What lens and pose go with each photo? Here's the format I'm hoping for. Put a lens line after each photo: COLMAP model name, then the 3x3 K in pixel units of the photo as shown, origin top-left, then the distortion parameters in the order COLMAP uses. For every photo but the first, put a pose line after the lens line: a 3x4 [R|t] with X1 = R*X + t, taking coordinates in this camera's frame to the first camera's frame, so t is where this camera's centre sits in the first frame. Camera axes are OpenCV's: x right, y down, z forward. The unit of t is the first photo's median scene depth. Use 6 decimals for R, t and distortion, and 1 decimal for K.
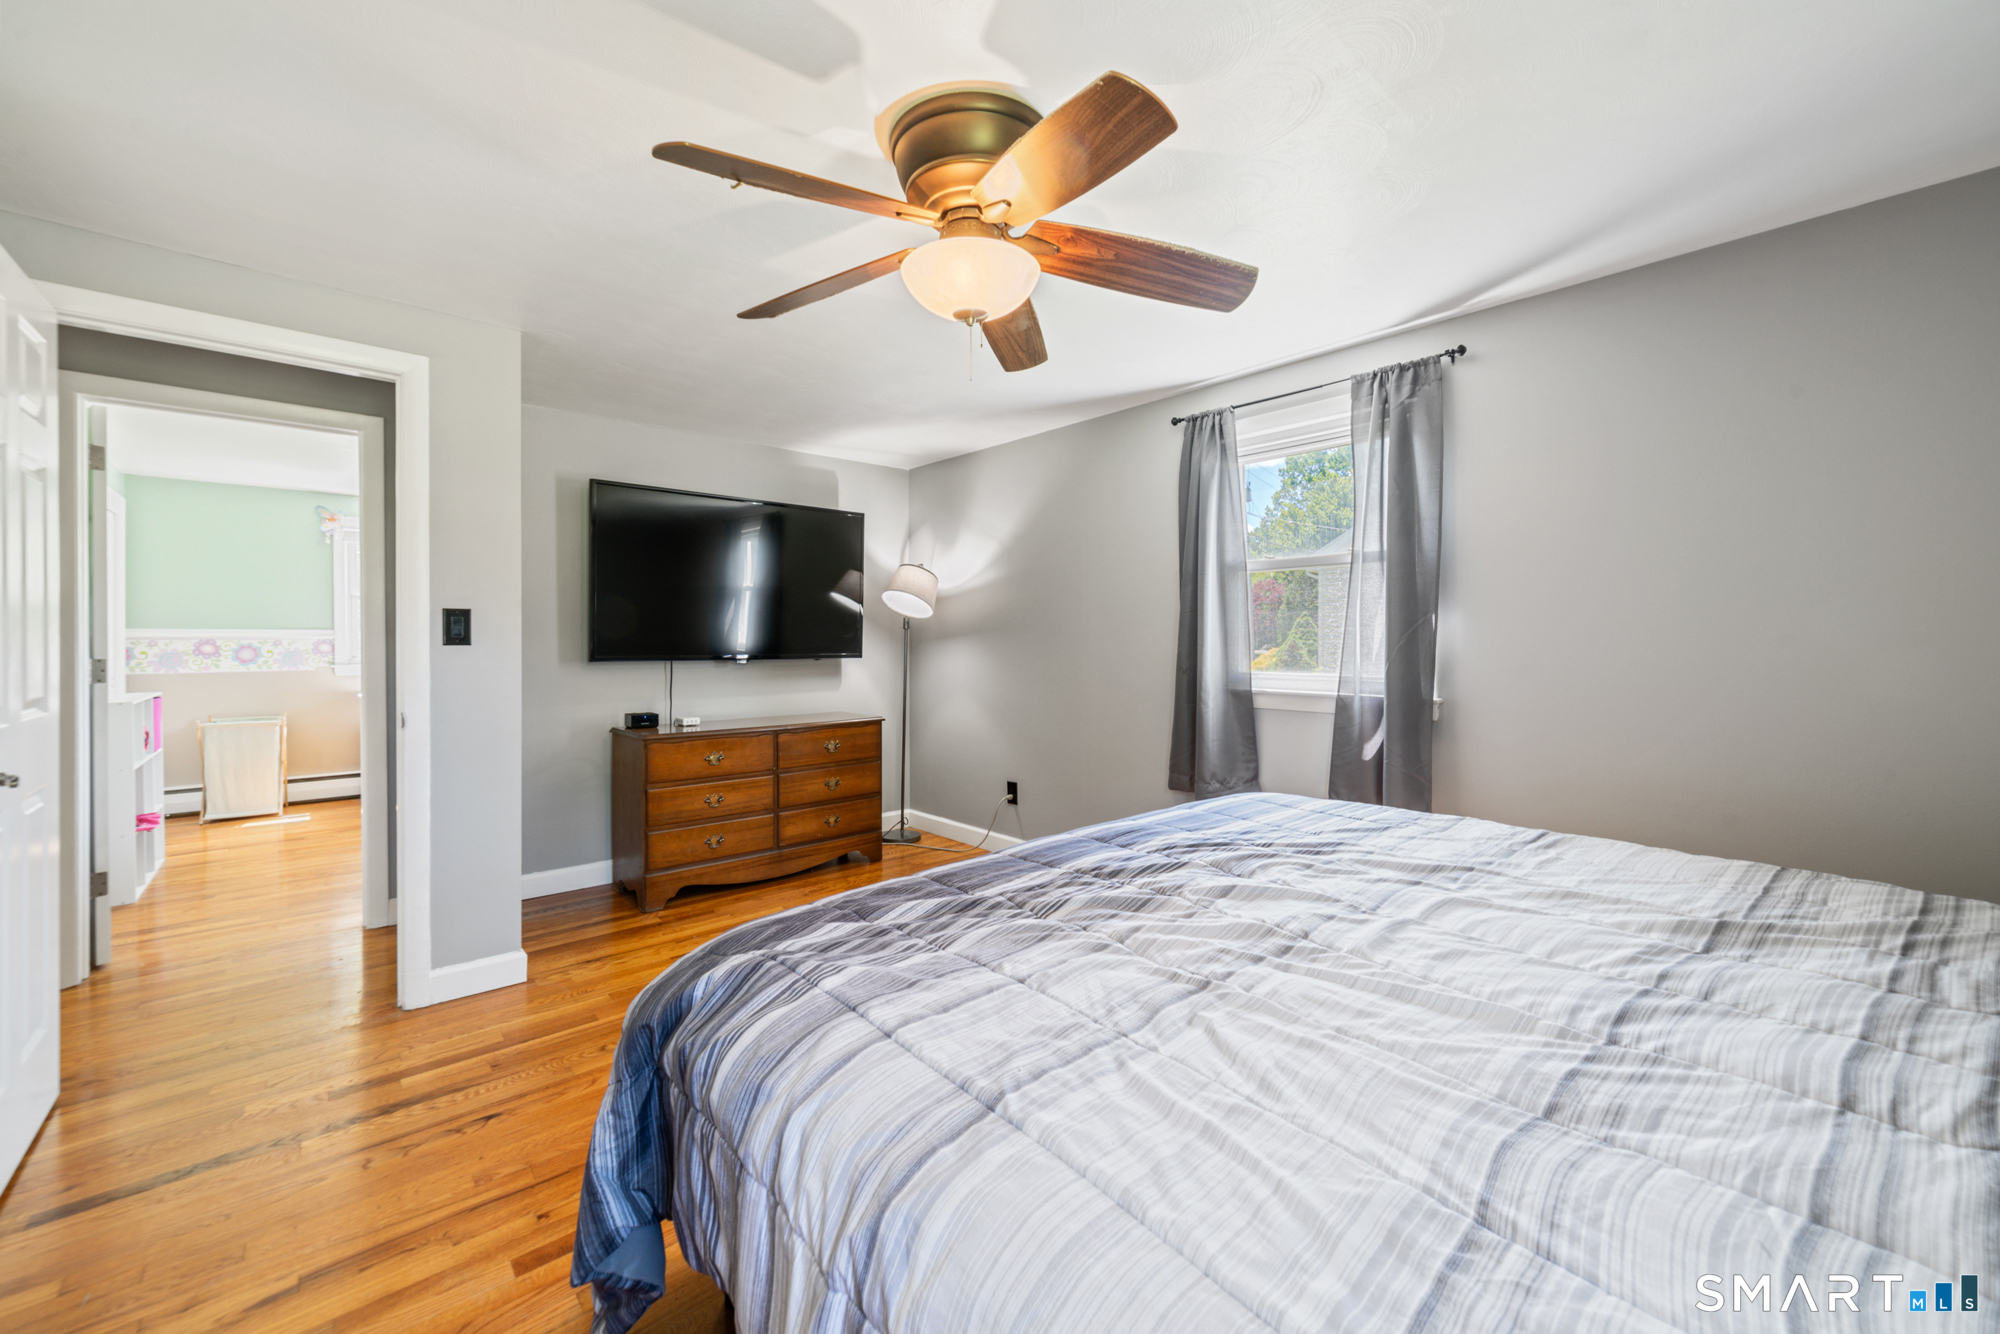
lens RADIAL K [[789.1, 0, 1013.5], [0, 789.1, 642.4], [0, 0, 1]] dist [0.001423, -0.000071]
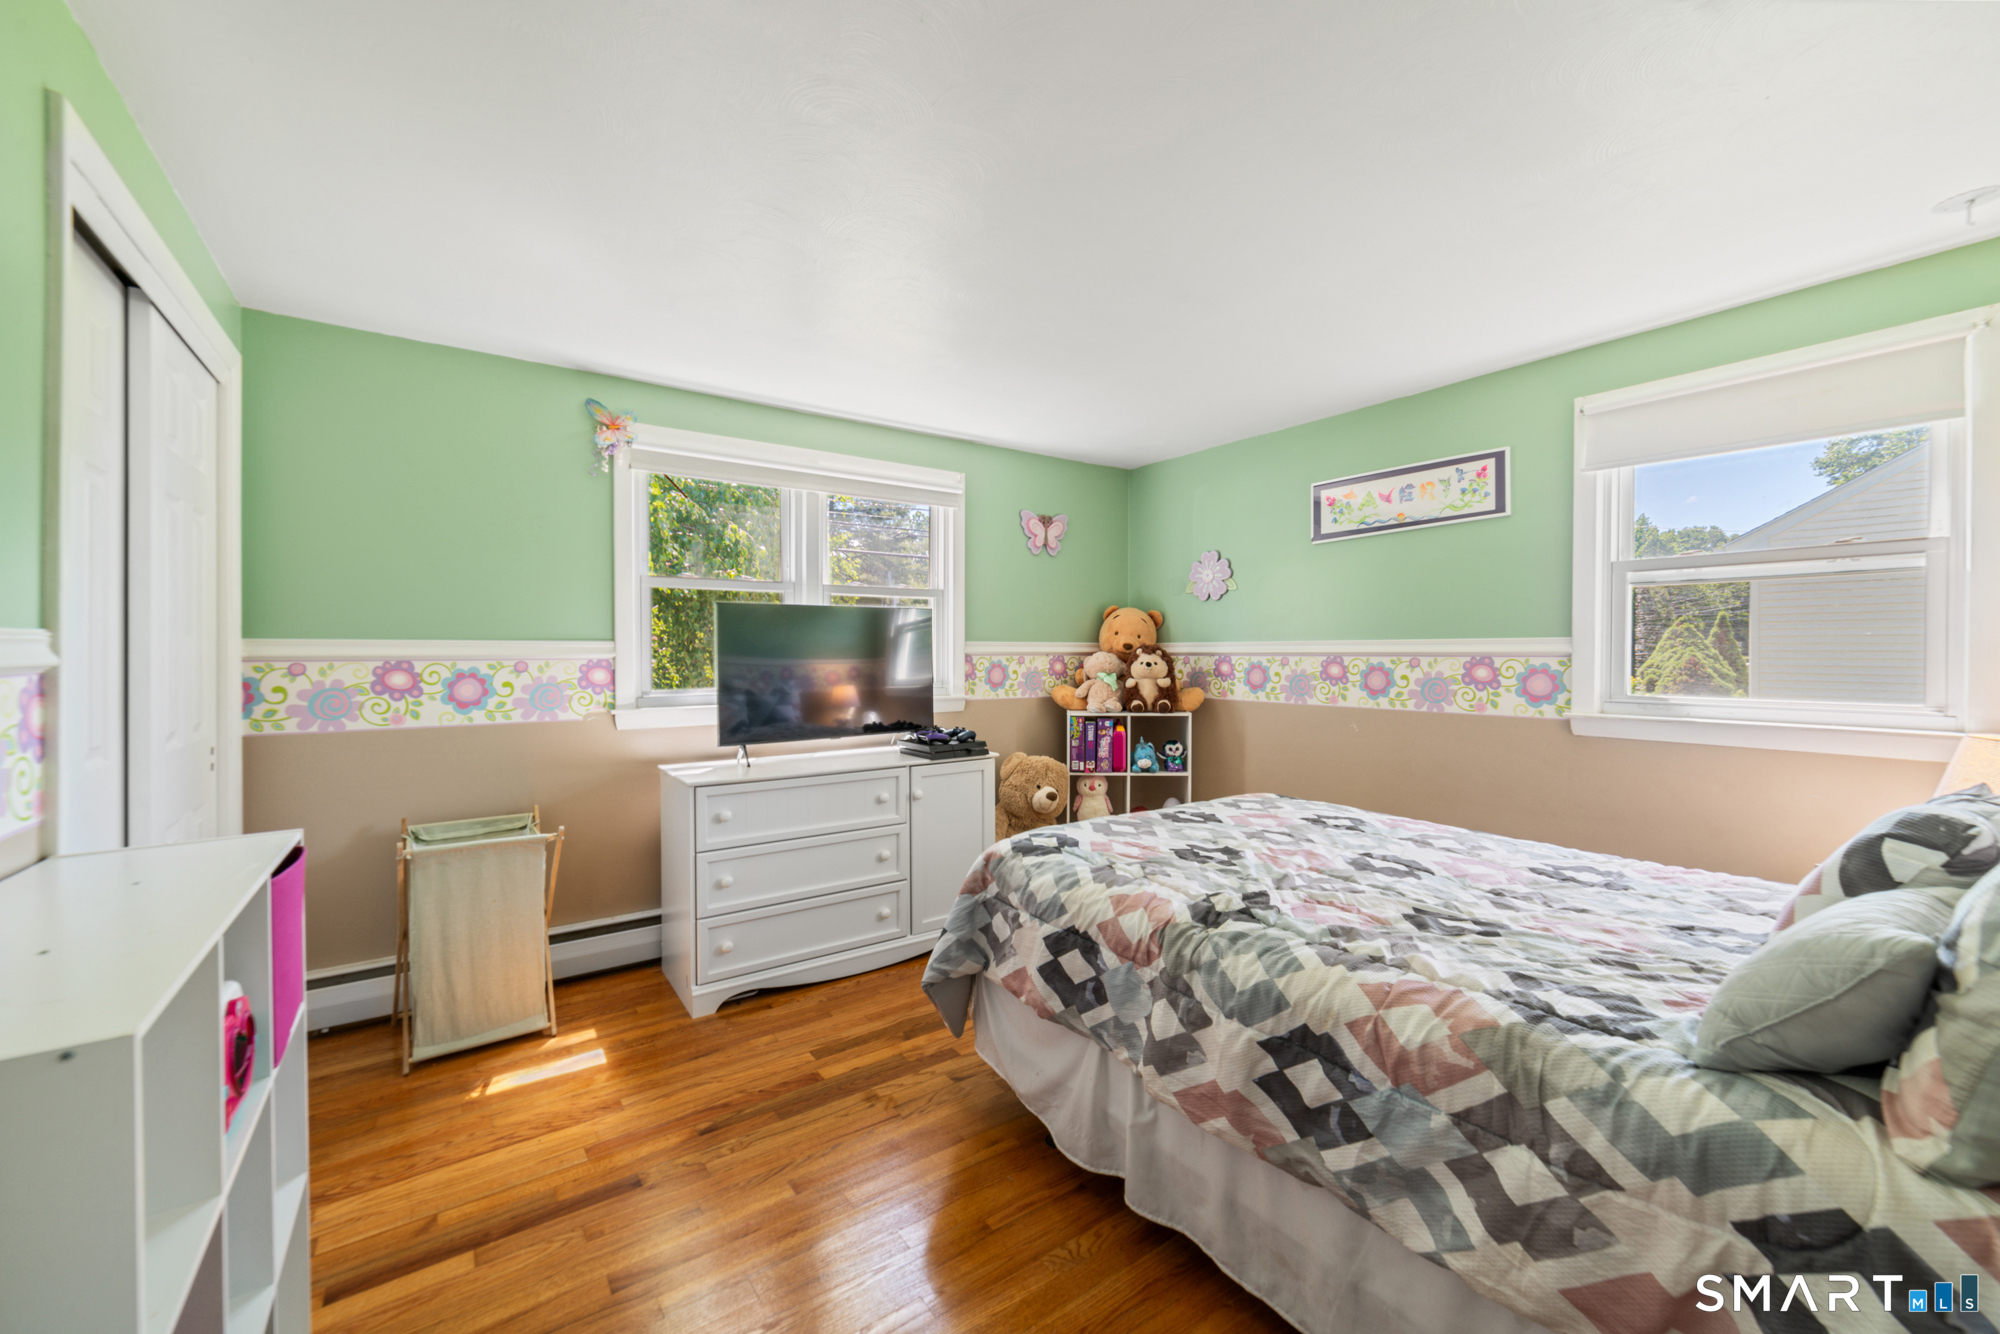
lens RADIAL K [[789.1, 0, 1007.2], [0, 789.1, 662.4], [0, 0, 1]] dist [0.001423, -0.000071]
pose [[0.995569, -0.006401, -0.093811, -0.589714], [0.006271, 0.999979, -0.001680, 0.000513], [0.093820, 0.001084, 0.995589, 0.540296]]
